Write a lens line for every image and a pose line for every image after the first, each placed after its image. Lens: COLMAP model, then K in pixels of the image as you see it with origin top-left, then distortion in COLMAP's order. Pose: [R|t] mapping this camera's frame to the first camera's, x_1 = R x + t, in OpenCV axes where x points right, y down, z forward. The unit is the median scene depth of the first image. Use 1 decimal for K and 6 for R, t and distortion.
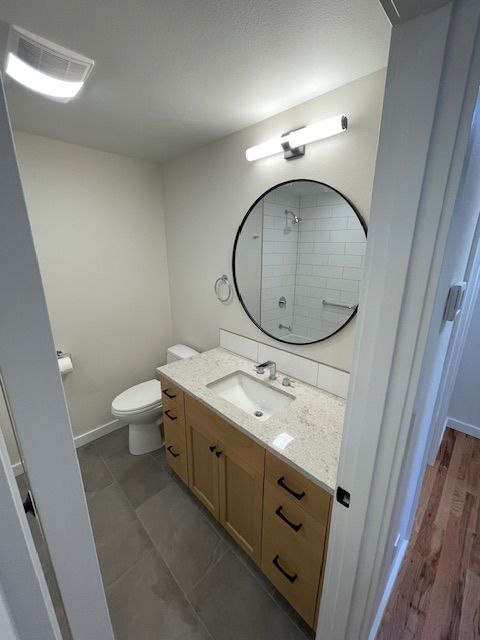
lens RADIAL K [[256.9, 0, 241.3], [0, 256.9, 319.5], [0, 0, 1]] dist [-0.001927, 0.001131]
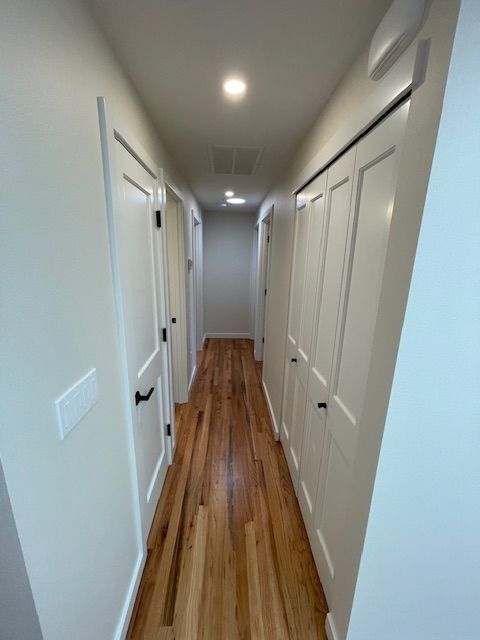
lens RADIAL K [[256.9, 0, 239.9], [0, 256.9, 317.9], [0, 0, 1]] dist [-0.001927, 0.001131]
pose [[0.674273, -0.162353, 0.720414, -0.667324], [0.170356, 0.983419, 0.062179, 0.266234], [-0.718564, 0.080801, 0.690751, -0.899221]]
